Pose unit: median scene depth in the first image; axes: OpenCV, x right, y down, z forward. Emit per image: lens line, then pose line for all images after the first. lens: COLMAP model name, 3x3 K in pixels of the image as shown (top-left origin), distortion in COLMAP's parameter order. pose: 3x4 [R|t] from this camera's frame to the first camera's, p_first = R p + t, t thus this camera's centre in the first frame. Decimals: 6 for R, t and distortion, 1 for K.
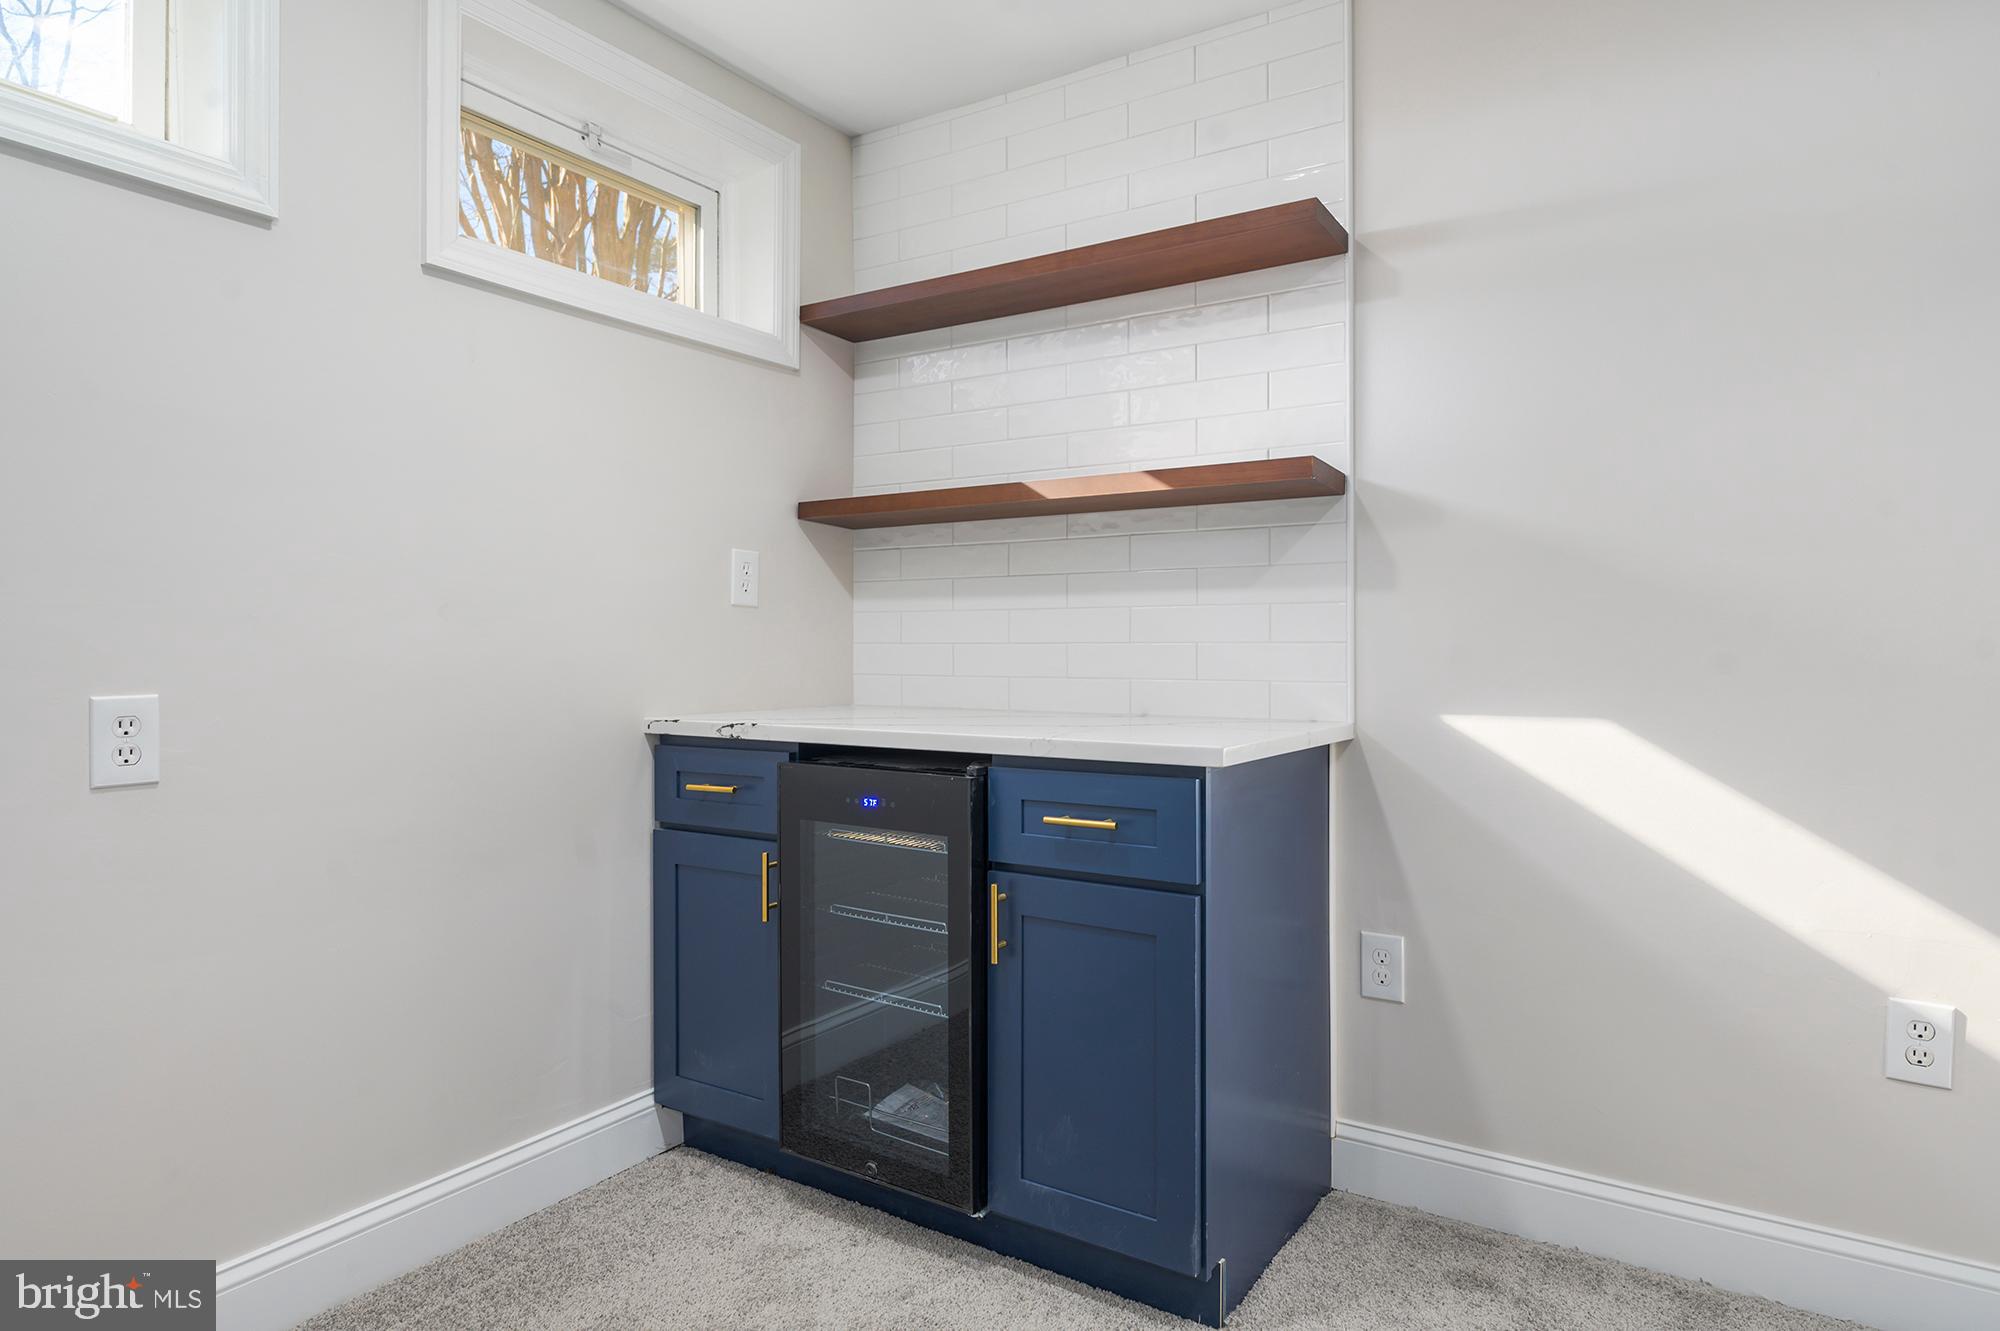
lens RADIAL K [[1138.5, 0, 998.9], [0, 1138.5, 656.4], [0, 0, 1]] dist [-0.002283, -0.001406]
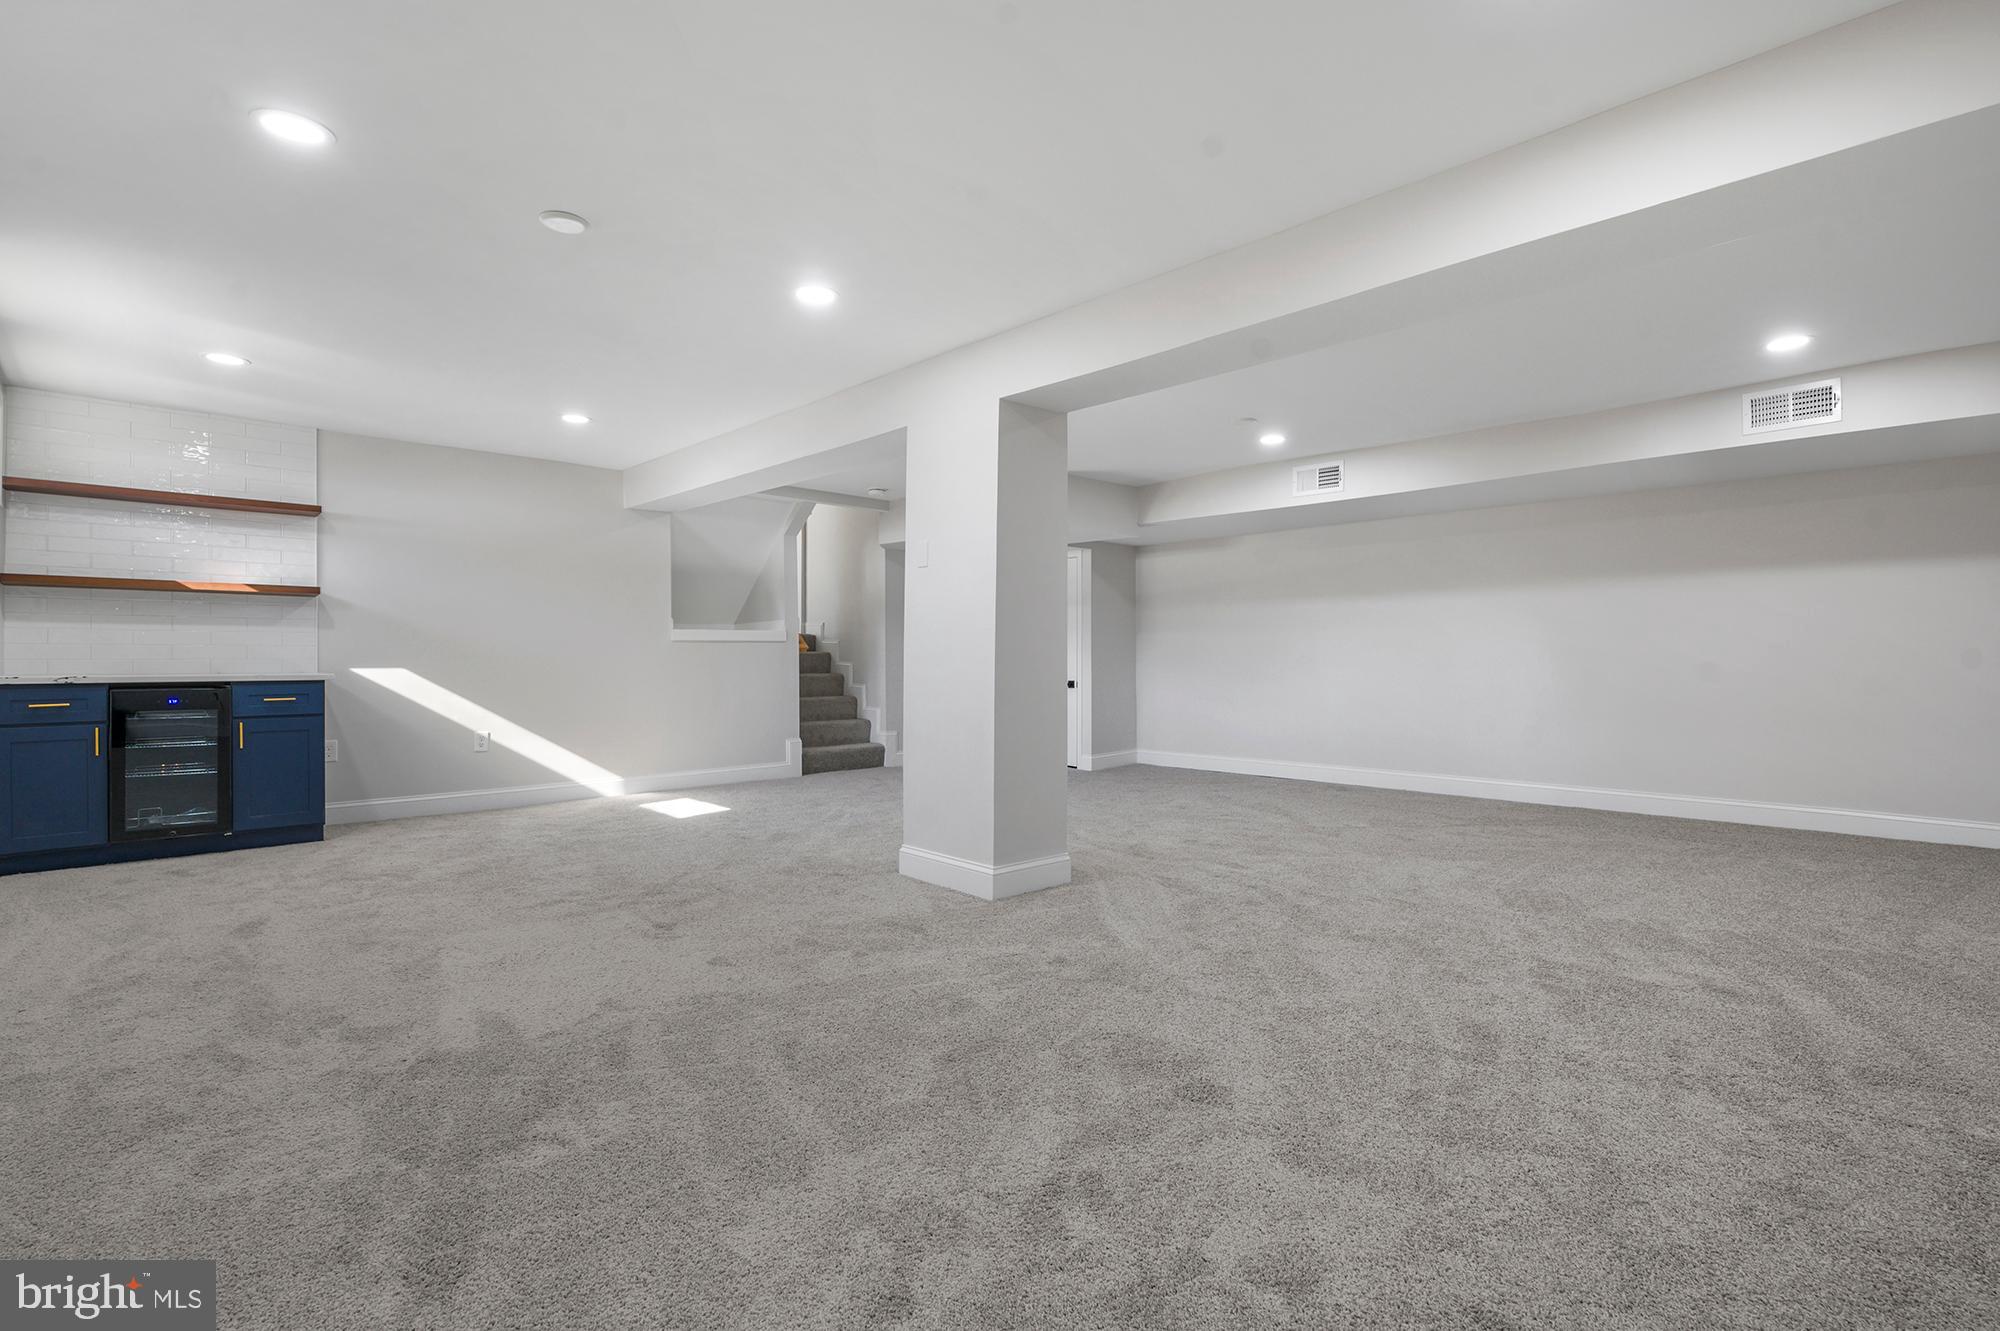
lens RADIAL K [[943.8, 0, 1003.9], [0, 943.8, 652.8], [0, 0, 1]] dist [0.000297, -0.000189]
pose [[0.242726, 0.005016, 0.970082, -1.781637], [0.003254, 0.999977, -0.005985, 0.028766], [-0.970090, 0.004609, 0.242704, -1.461184]]
